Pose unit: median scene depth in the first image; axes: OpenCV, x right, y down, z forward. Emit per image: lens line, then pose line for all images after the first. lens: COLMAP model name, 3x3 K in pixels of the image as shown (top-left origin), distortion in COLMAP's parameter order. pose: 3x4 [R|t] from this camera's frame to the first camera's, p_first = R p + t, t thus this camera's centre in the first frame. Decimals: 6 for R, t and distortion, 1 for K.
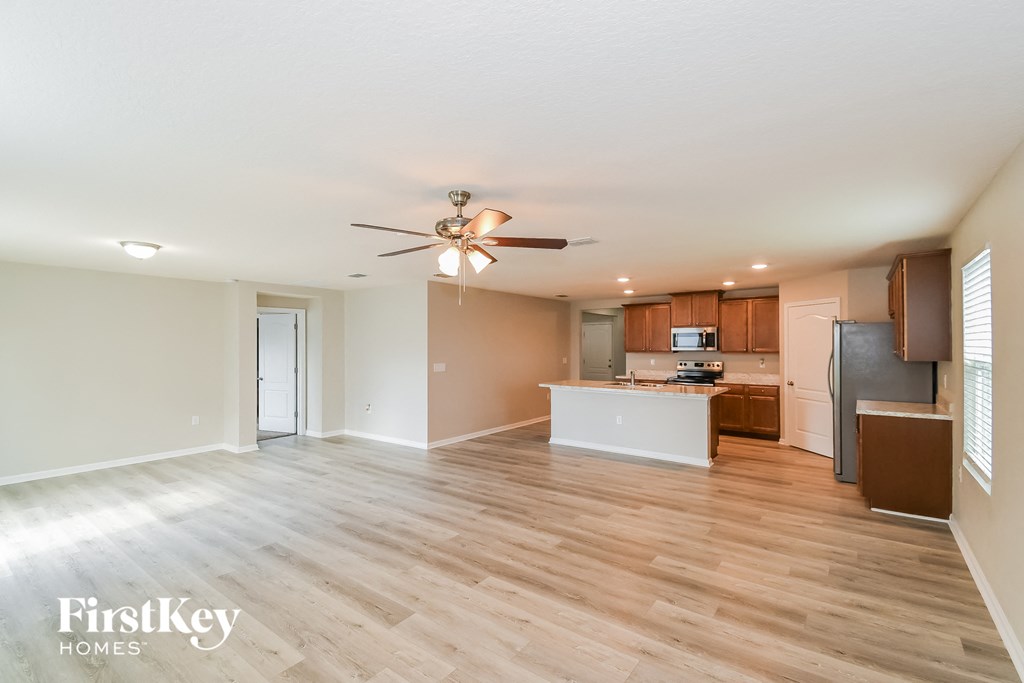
lens RADIAL K [[465.5, 0, 520.9], [0, 465.5, 342.8], [0, 0, 1]] dist [0.023064, -0.025471]
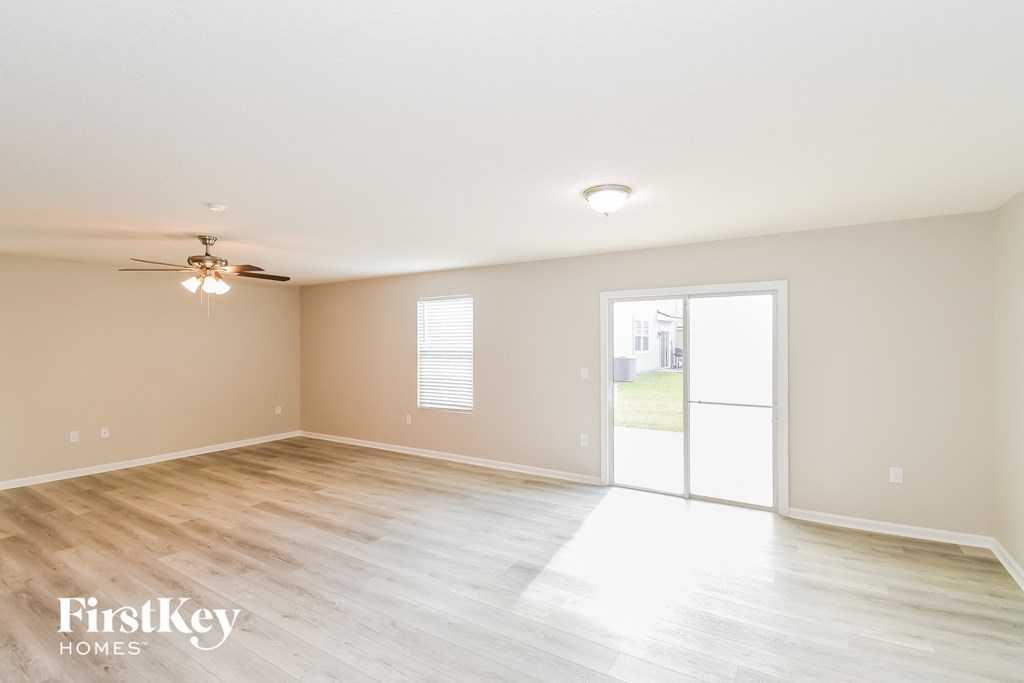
lens RADIAL K [[465.5, 0, 520.9], [0, 465.5, 342.8], [0, 0, 1]] dist [0.023064, -0.025471]
pose [[-0.996255, 0.005158, -0.086304, -0.750560], [0.005693, 0.999966, -0.005962, 0.015555], [0.086271, -0.006431, -0.996251, 1.973306]]
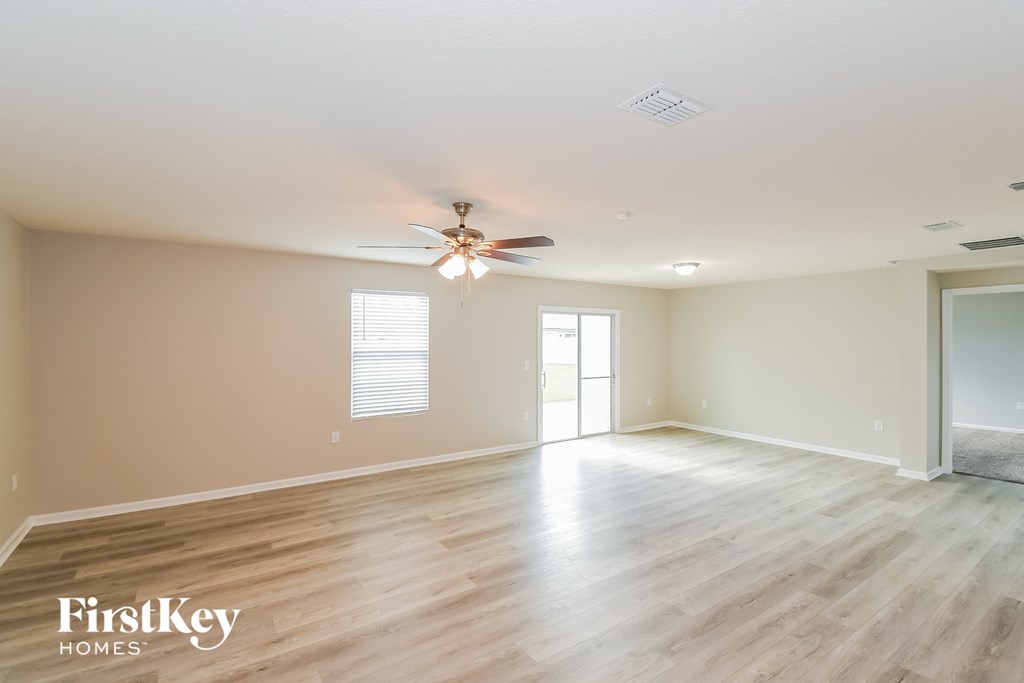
lens RADIAL K [[457.0, 0, 513.6], [0, 457.0, 338.8], [0, 0, 1]] dist [0.020977, -0.023252]
pose [[-0.342034, 0.000552, -0.939687, 0.662792], [0.004751, 0.999988, -0.001142, -0.004236], [0.939676, -0.004855, -0.342032, 1.168539]]
